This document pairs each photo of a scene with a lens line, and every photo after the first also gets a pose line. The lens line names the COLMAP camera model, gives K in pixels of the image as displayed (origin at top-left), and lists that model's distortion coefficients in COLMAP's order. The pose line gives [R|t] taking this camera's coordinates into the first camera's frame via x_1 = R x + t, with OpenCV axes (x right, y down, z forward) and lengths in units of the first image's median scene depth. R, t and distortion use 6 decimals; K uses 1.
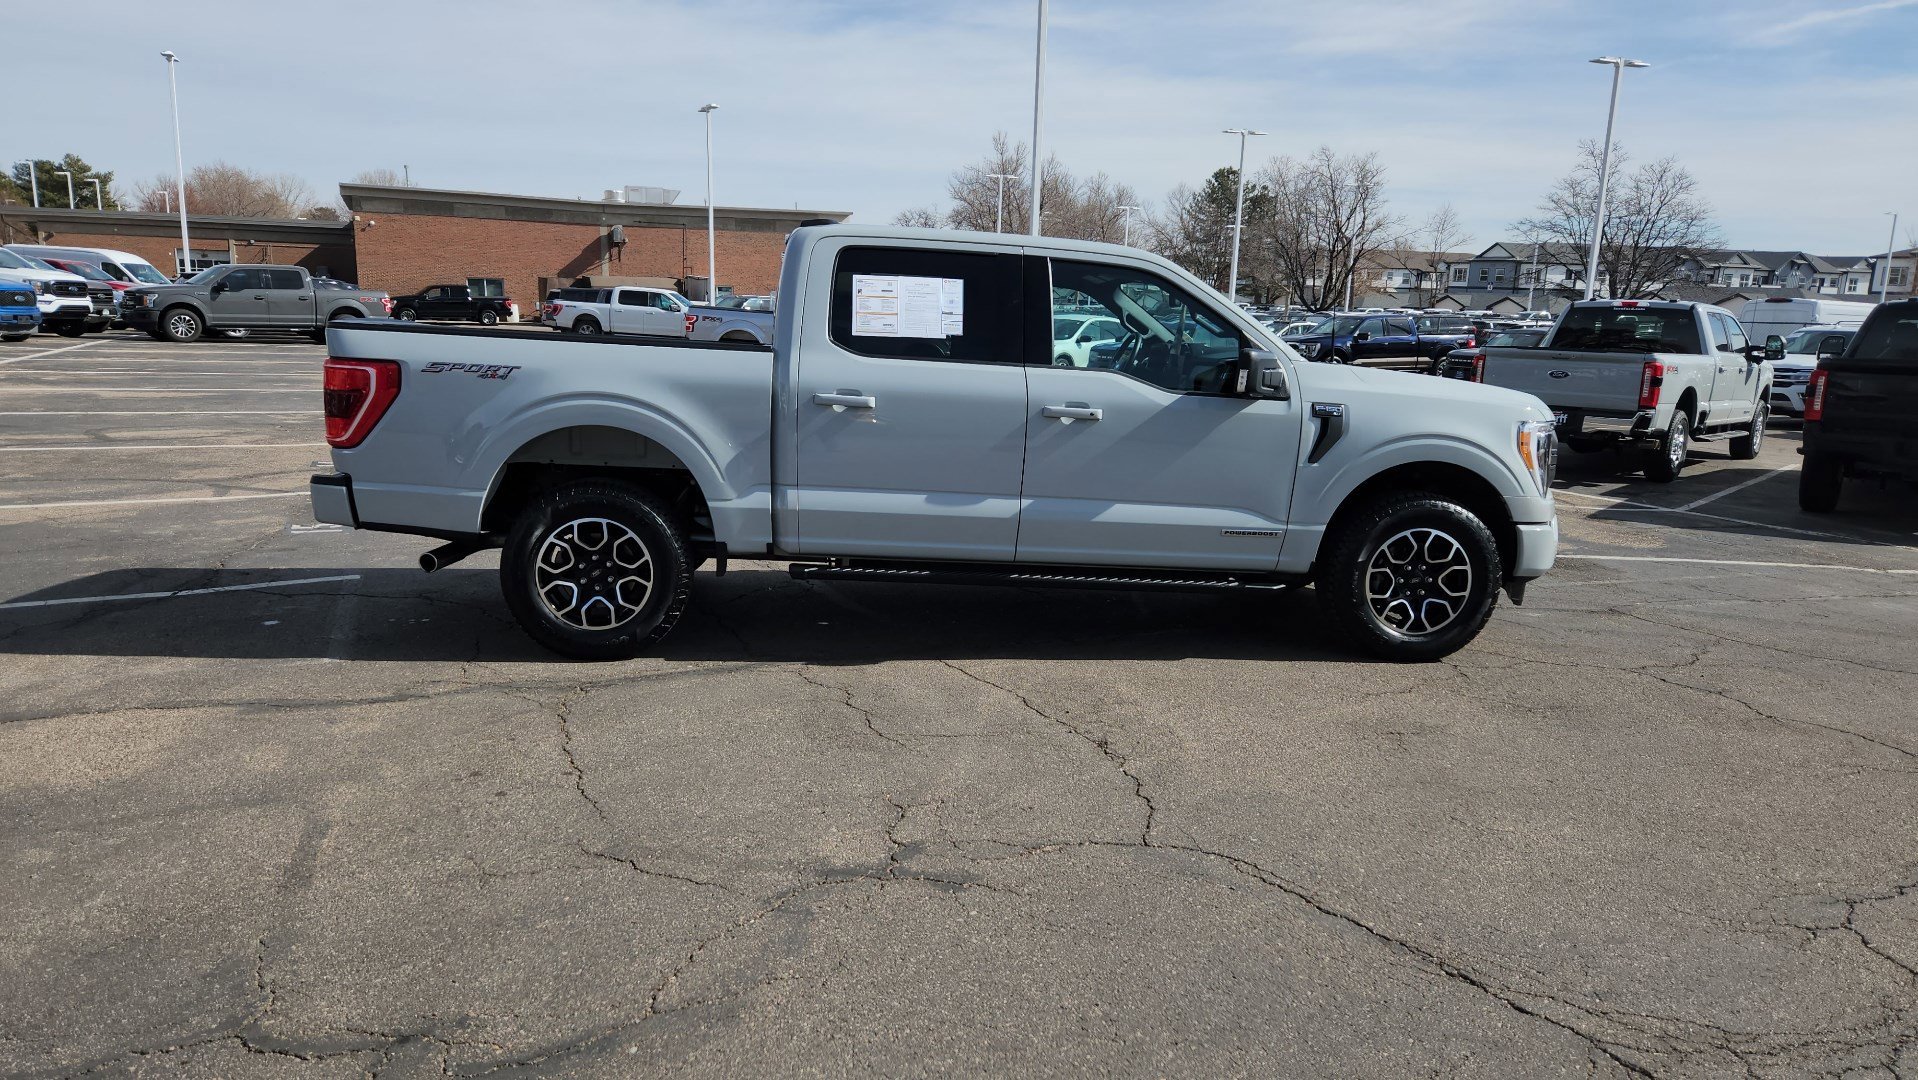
lens RADIAL K [[1287.0, 0, 942.8], [0, 1287.0, 537.6], [0, 0, 1]] dist [0.073484, -0.069567]
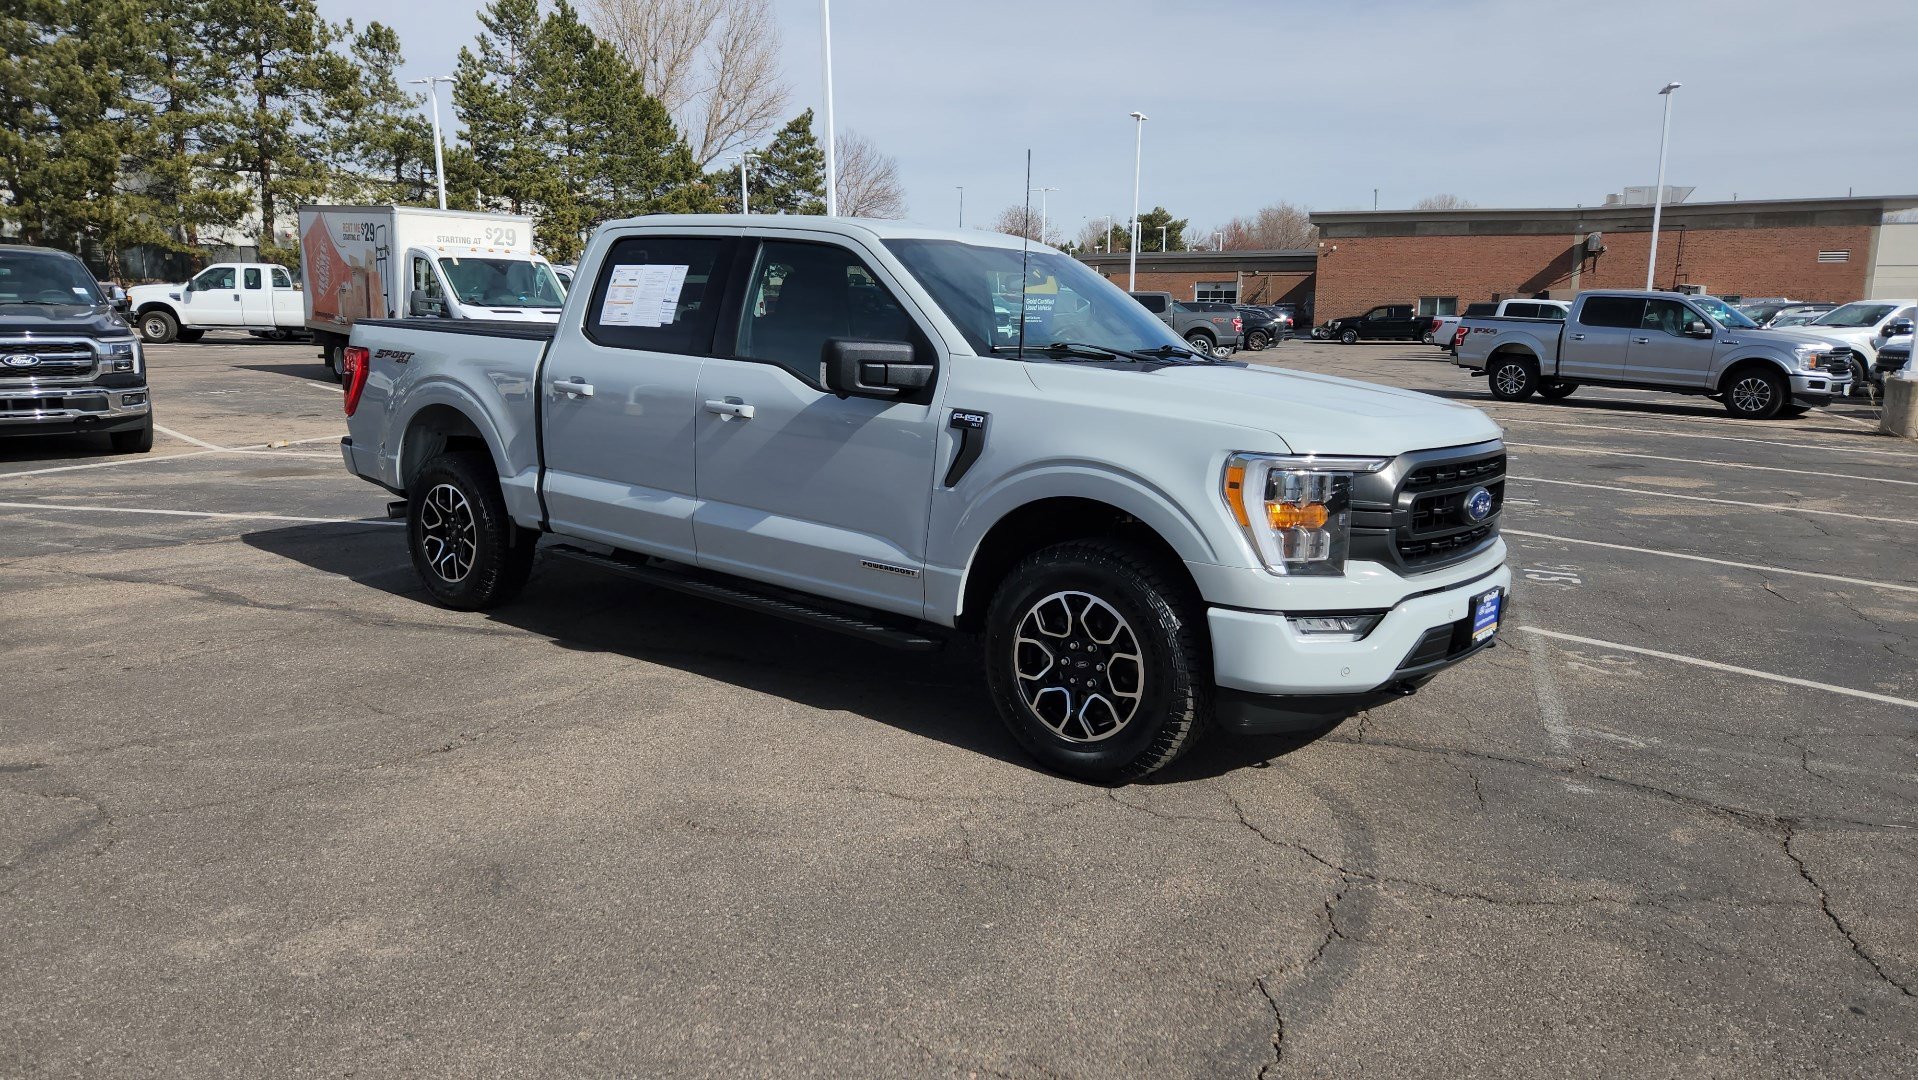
lens RADIAL K [[1280.9, 0, 935.1], [0, 1280.9, 553.6], [0, 0, 1]] dist [0.073014, -0.056995]
pose [[0.711911, 0.110090, -0.693588, 0.807825], [-0.113279, 0.992705, 0.041296, -0.048470], [0.693074, 0.049170, 0.719188, 0.447875]]
